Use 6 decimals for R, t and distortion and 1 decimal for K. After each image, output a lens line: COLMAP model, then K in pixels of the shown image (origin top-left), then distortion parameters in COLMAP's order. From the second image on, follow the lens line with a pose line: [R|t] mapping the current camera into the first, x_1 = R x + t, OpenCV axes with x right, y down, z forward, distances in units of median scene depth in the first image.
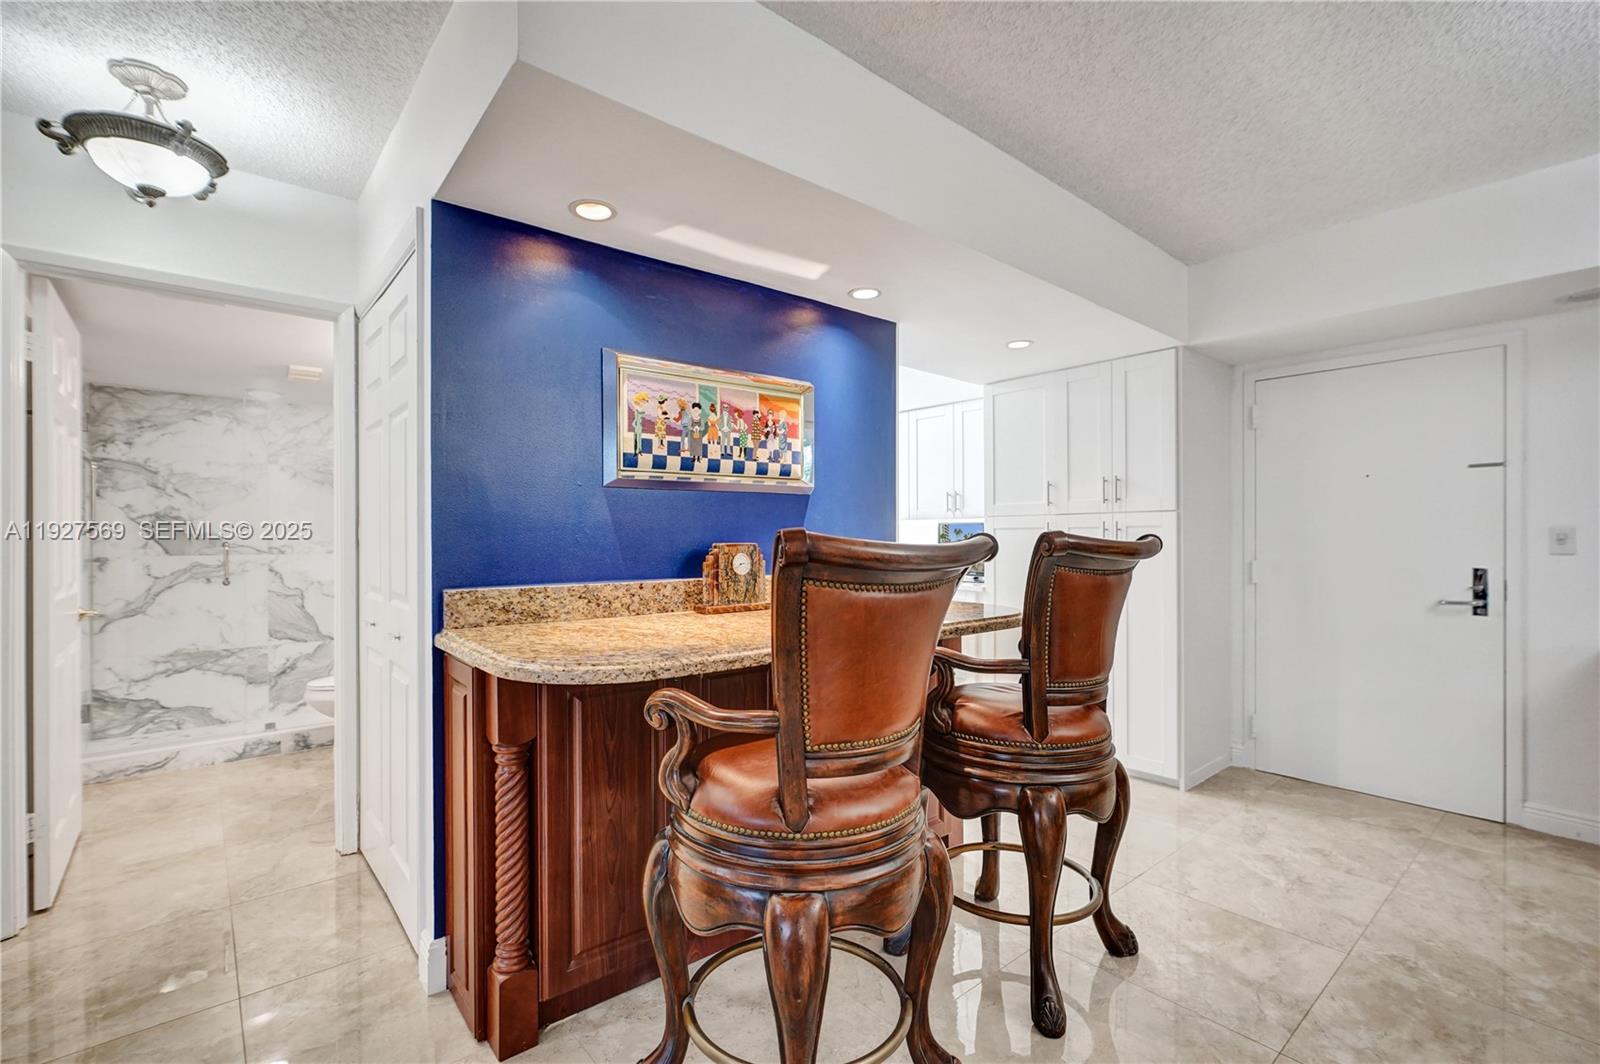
lens RADIAL K [[715.2, 0, 797.9], [0, 715.2, 539.9], [0, 0, 1]] dist [-0.010853, 0.006016]
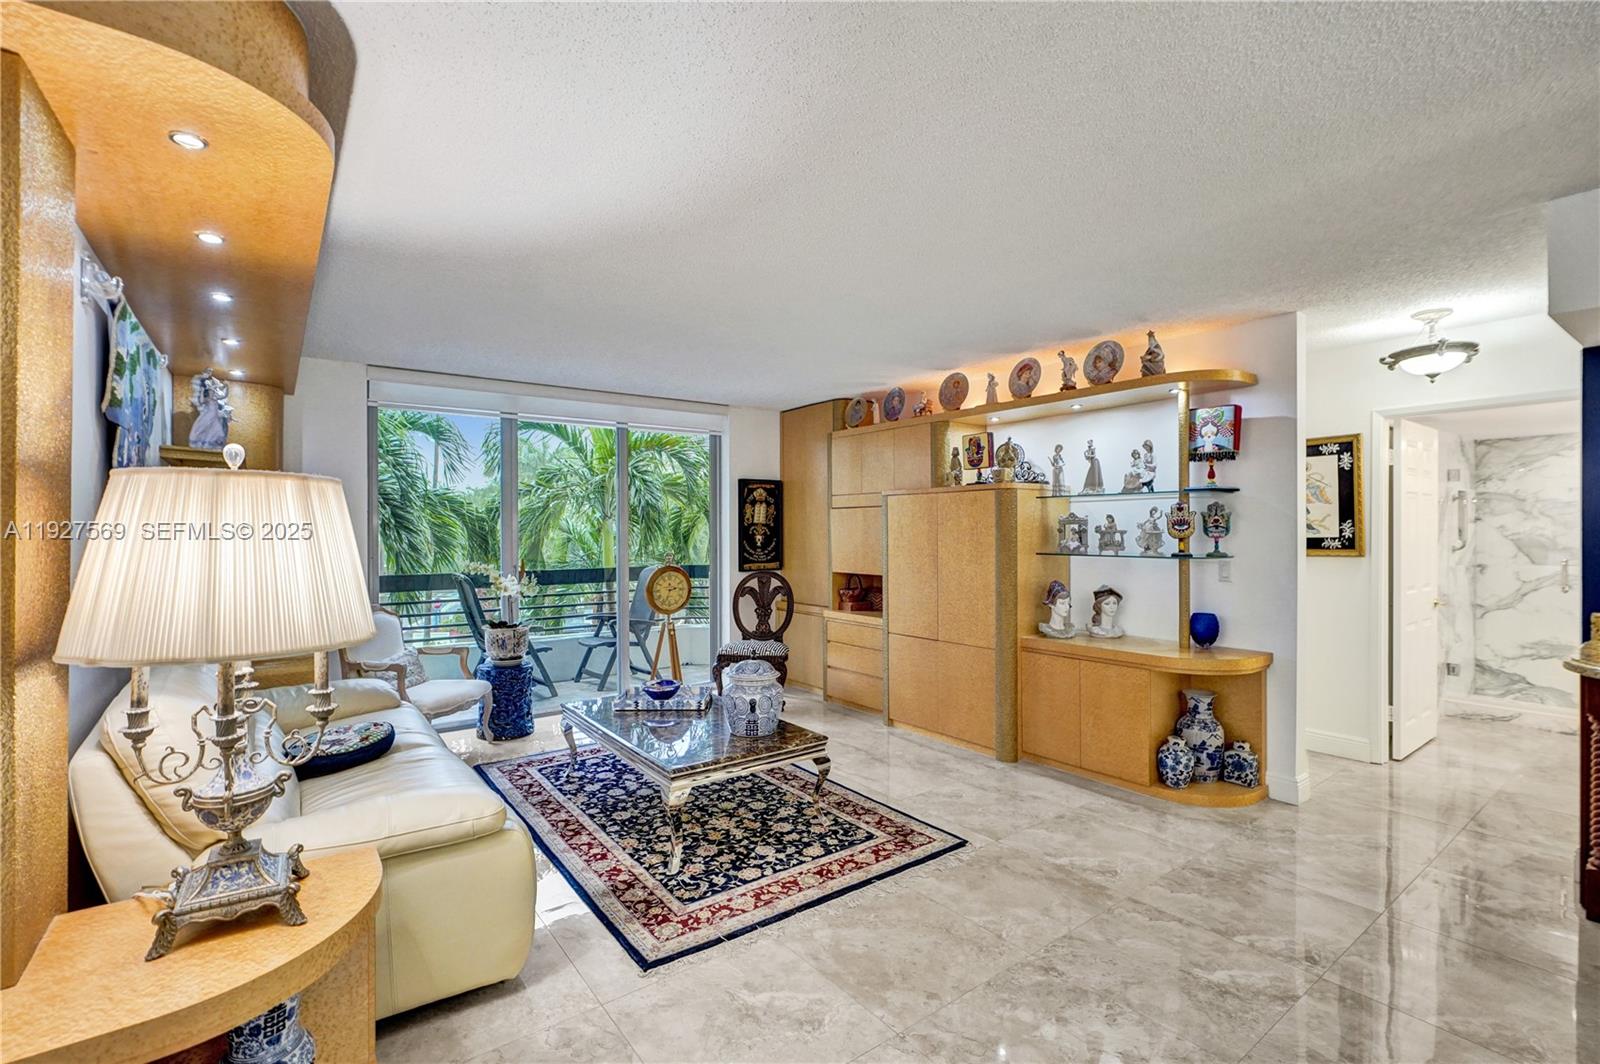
lens RADIAL K [[712.1, 0, 789.5], [0, 712.1, 532.3], [0, 0, 1]] dist [-0.013046, 0.006590]
pose [[-0.070761, 0.007302, -0.997467, 0.796171], [0.002367, 0.999972, 0.007152, -0.081955], [0.997490, -0.001855, -0.070777, -0.400200]]
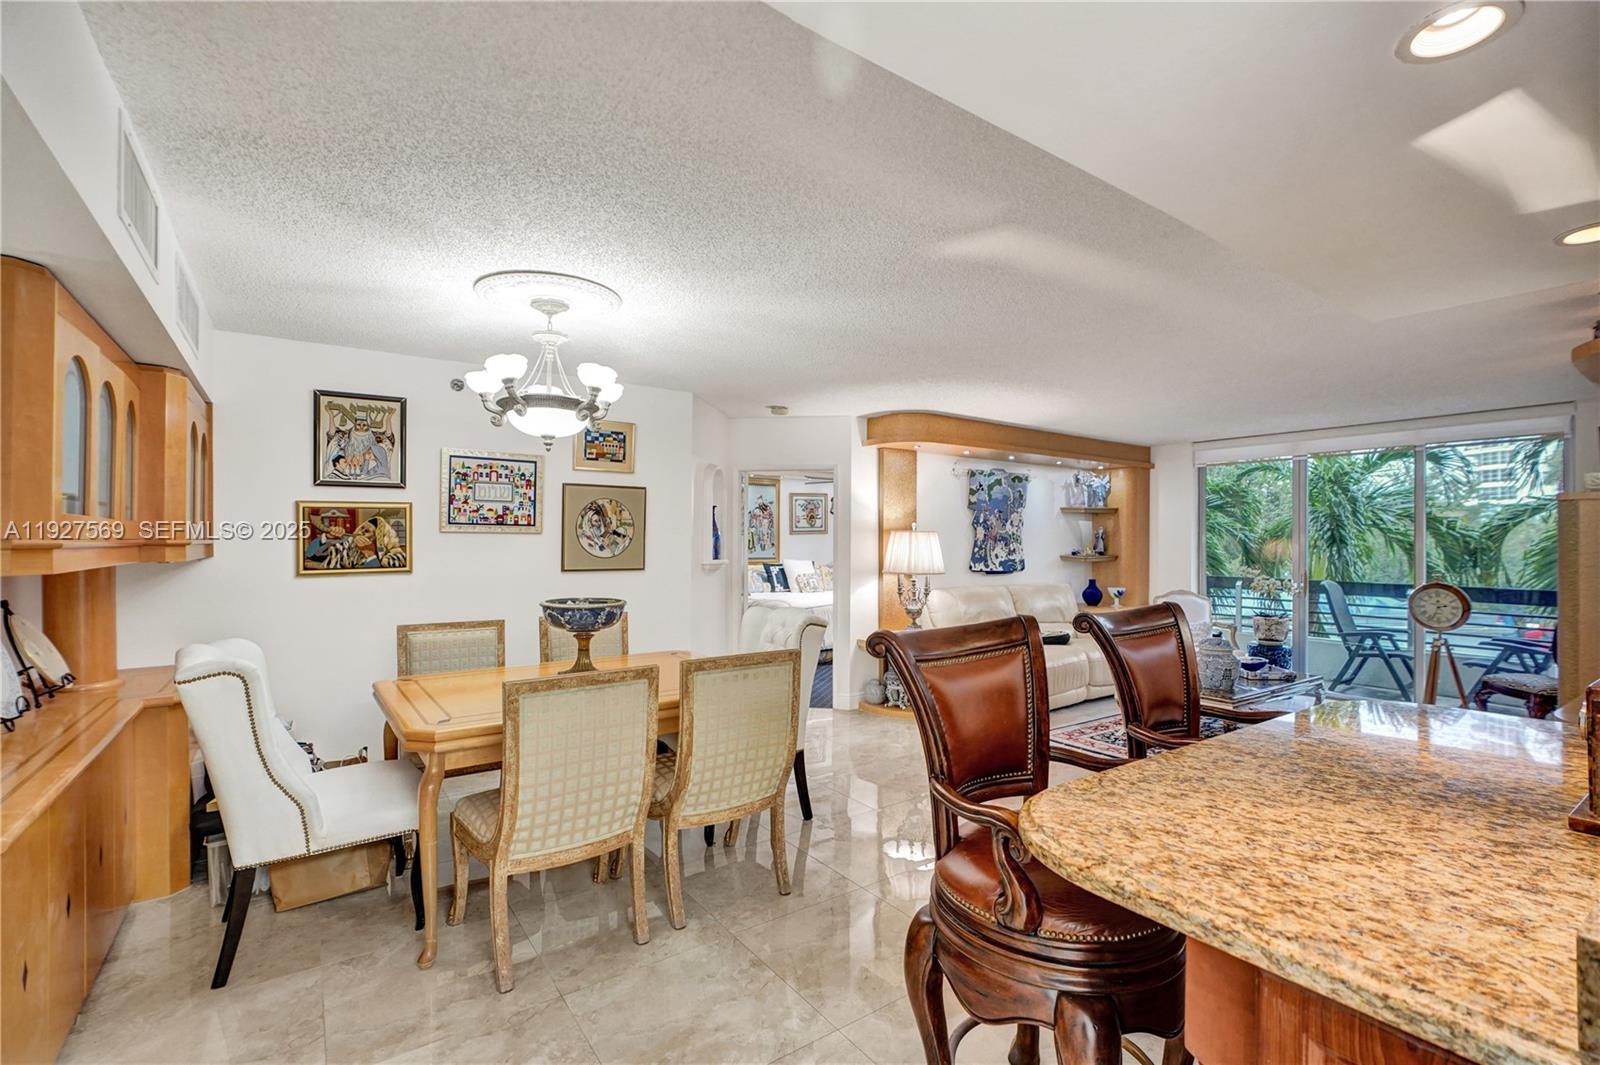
lens RADIAL K [[715.2, 0, 797.9], [0, 715.2, 540.4], [0, 0, 1]] dist [-0.010853, 0.006016]
pose [[-0.995903, -0.004194, 0.090332, 0.416190], [-0.004210, 0.999991, 0.000016, -0.088314], [-0.090331, -0.000364, -0.995912, 1.457794]]
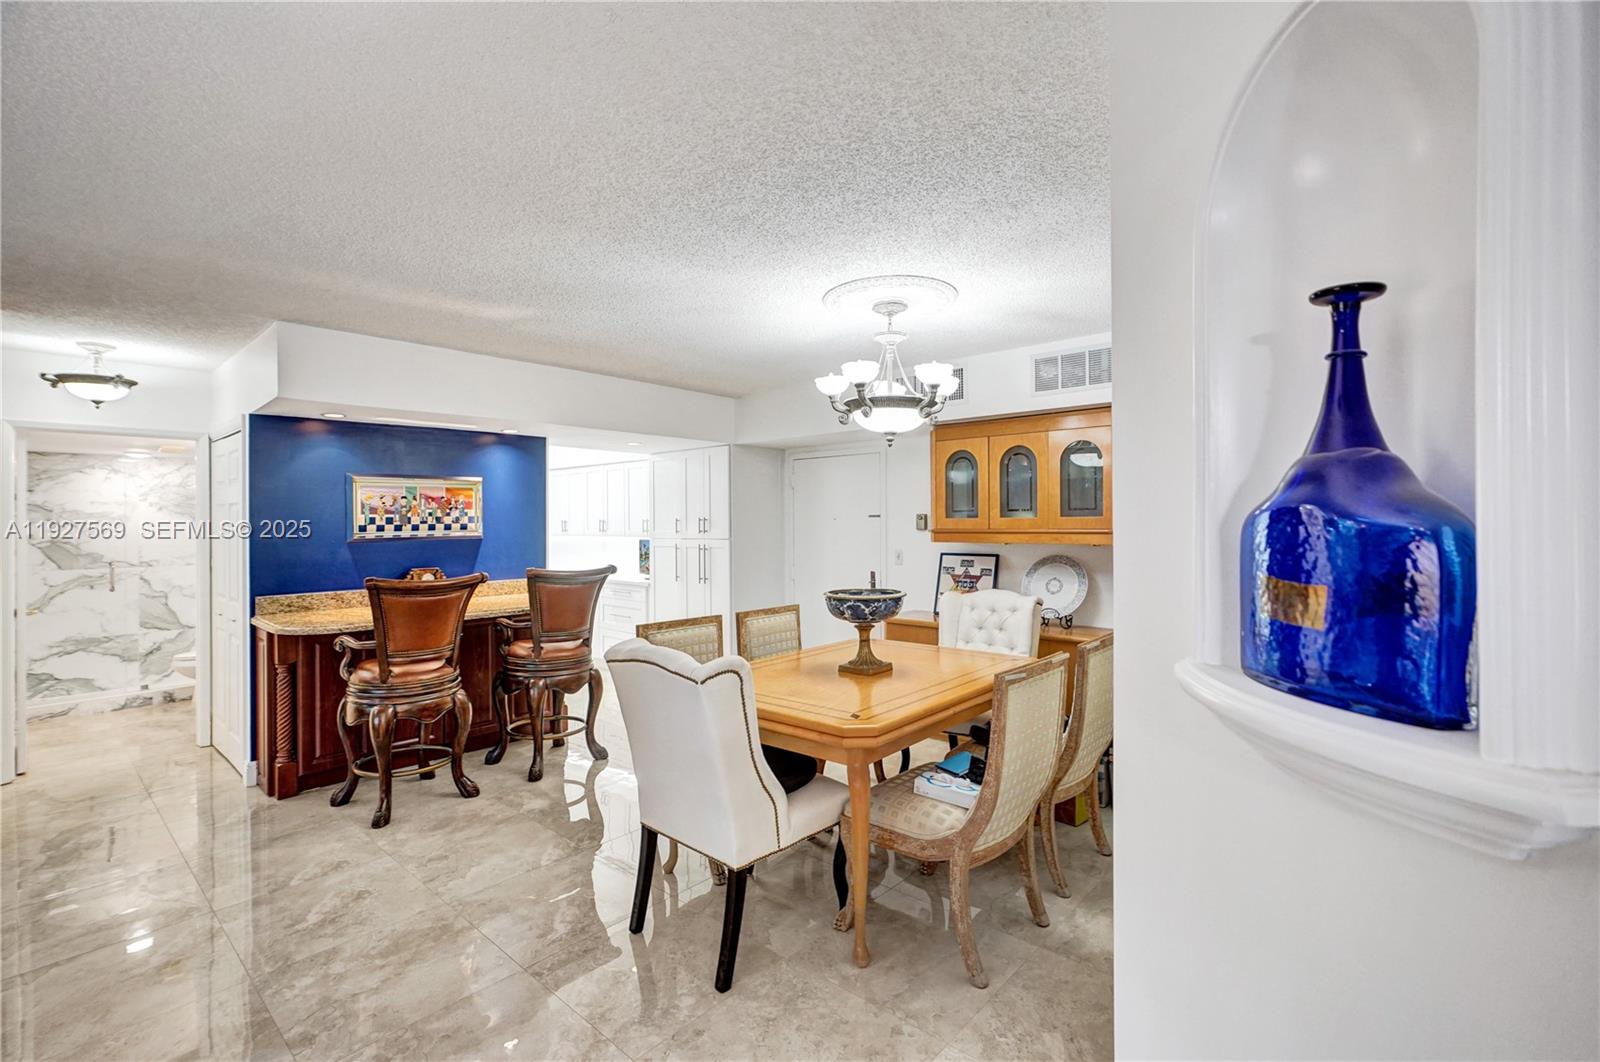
lens RADIAL K [[716.2, 0, 798.7], [0, 716.2, 516.5], [0, 0, 1]] dist [-0.001231, 0.000782]
pose [[0.990953, -0.005050, 0.134115, 0.614989], [0.006209, 0.999947, -0.008229, -0.106102], [-0.134066, 0.008988, 0.990932, -0.996786]]
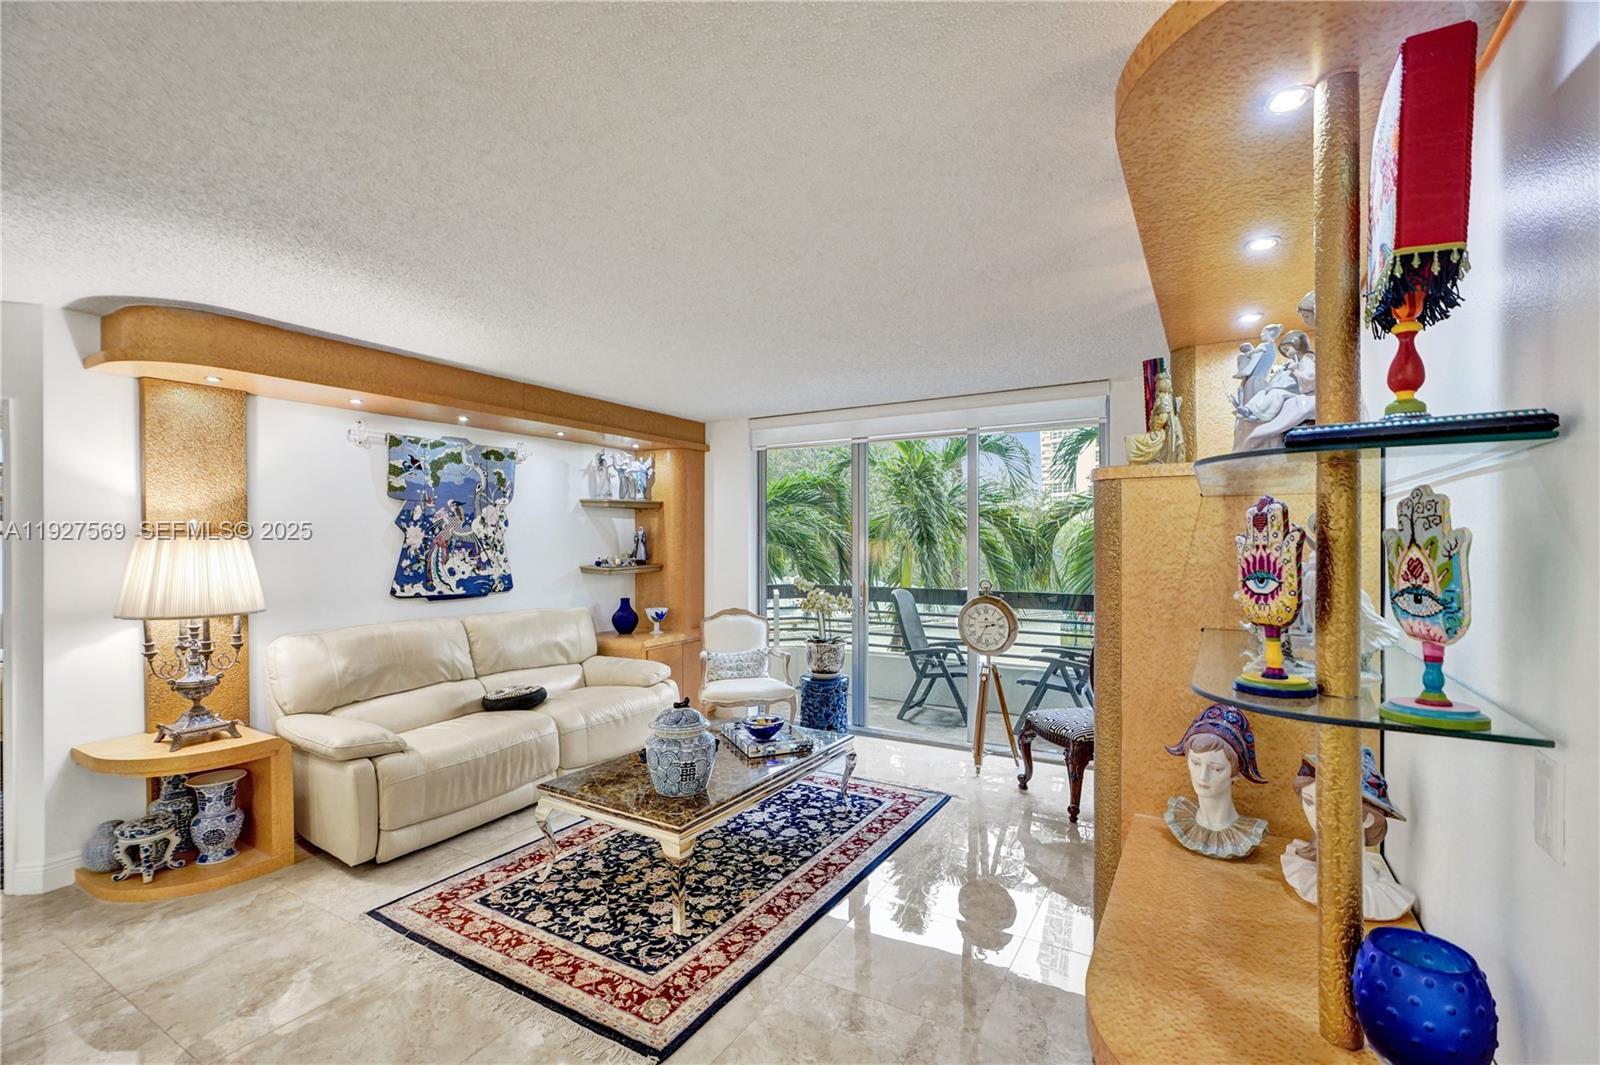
lens RADIAL K [[707.6, 0, 802.7], [0, 707.6, 543.5], [0, 0, 1]] dist [-0.011135, 0.006649]
pose [[-0.944554, 0.004938, -0.328319, -0.345449], [0.003636, 0.999983, 0.004581, -0.106106], [0.328336, 0.003133, -0.944556, 0.604313]]
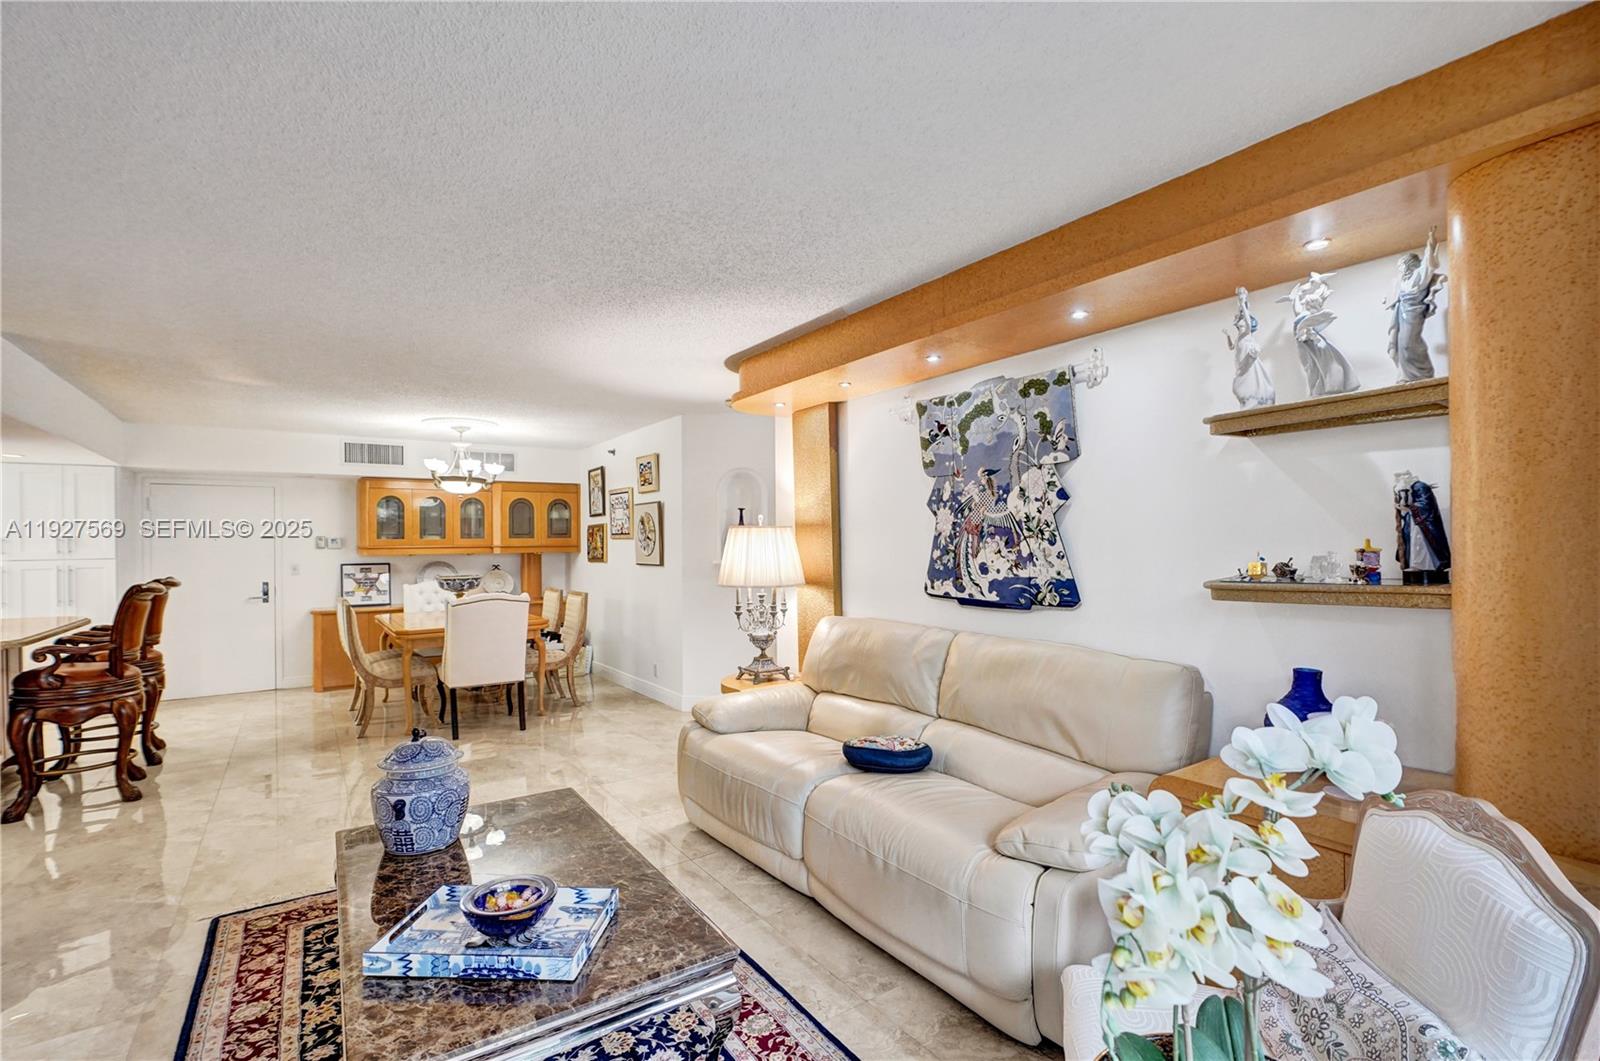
lens RADIAL K [[721.9, 0, 798.3], [0, 721.9, 539.2], [0, 0, 1]] dist [-0.013405, 0.008170]
pose [[0.103160, 0.004505, 0.994655, -1.416997], [0.011304, 0.999920, -0.005701, -0.079437], [-0.994601, 0.011831, 0.103101, -1.151188]]
